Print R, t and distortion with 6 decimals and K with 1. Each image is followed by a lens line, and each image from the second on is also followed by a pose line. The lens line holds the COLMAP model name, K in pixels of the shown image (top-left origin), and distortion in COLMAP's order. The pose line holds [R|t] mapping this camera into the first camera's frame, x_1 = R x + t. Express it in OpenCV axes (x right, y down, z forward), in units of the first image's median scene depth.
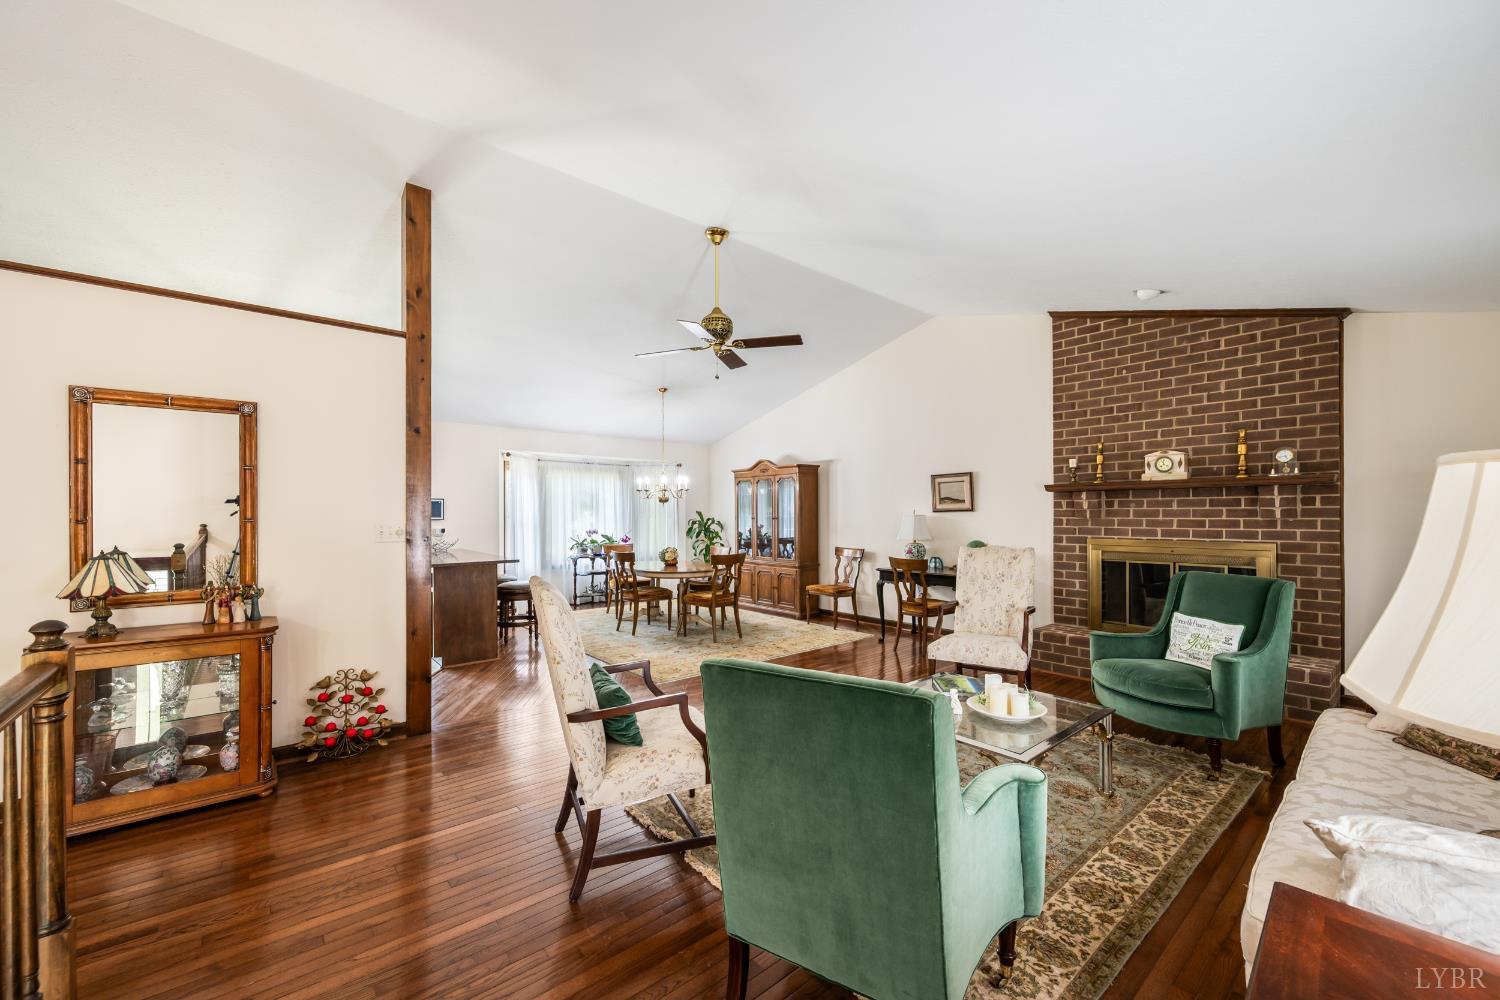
lens RADIAL K [[590.8, 0, 752.5], [0, 590.8, 508.5], [0, 0, 1]] dist [-0.002392, -0.000012]
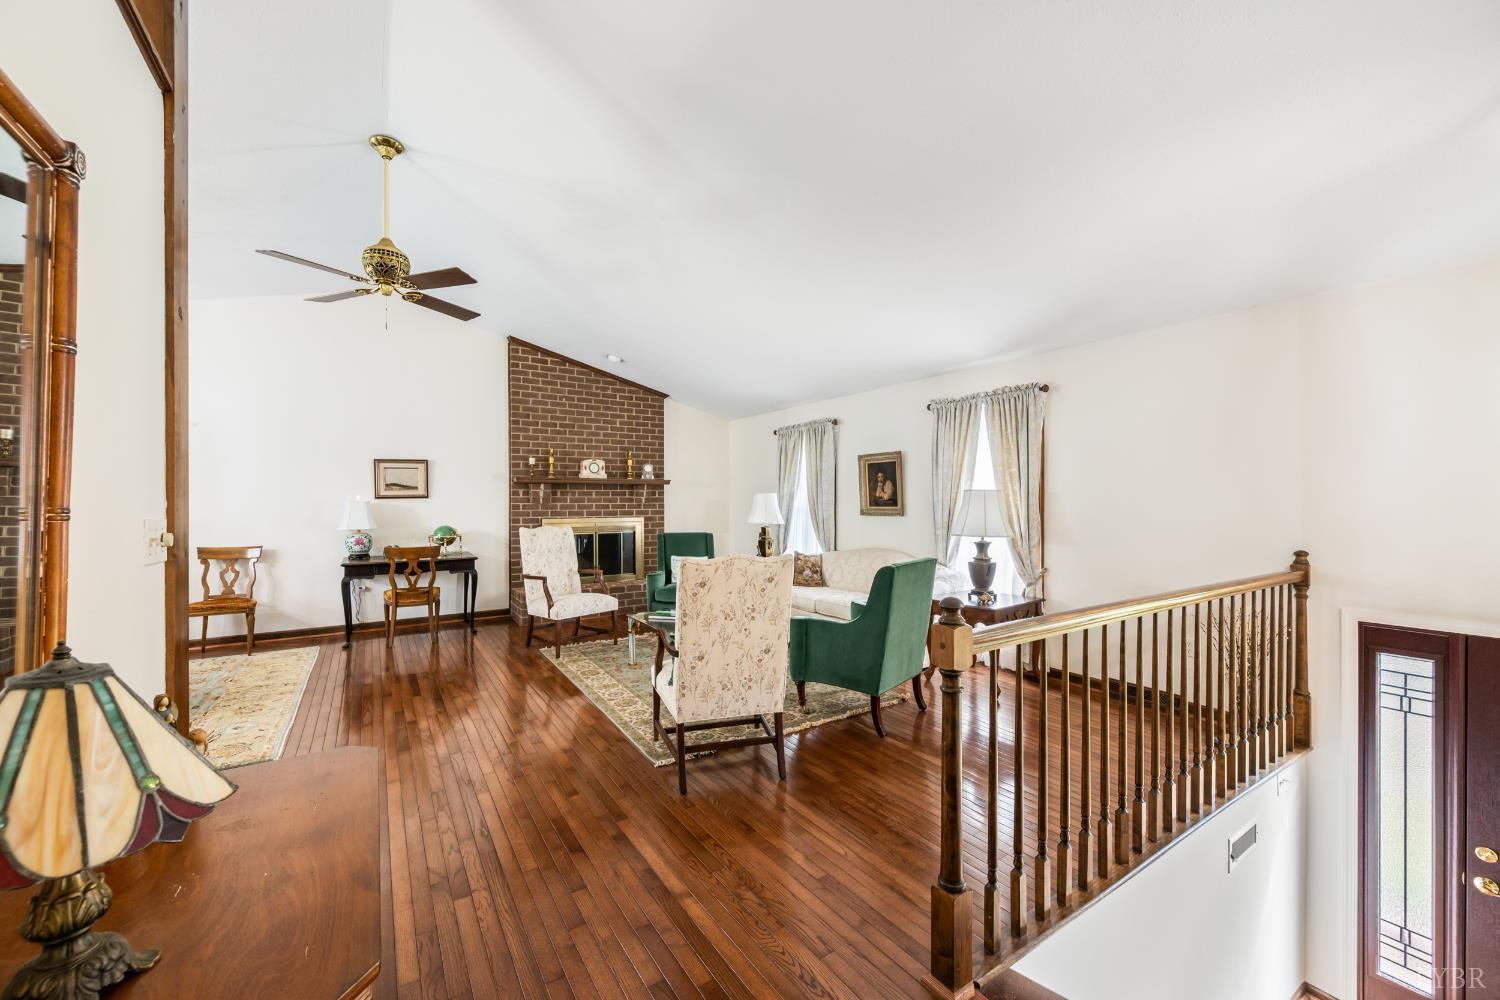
lens RADIAL K [[590.8, 0, 752.5], [0, 590.8, 499.4], [0, 0, 1]] dist [-0.002392, -0.000012]
pose [[0.130674, 0.004532, 0.991415, -0.709904], [-0.007706, 0.999964, -0.003556, 0.007616], [-0.991395, -0.007176, 0.130704, 0.374083]]
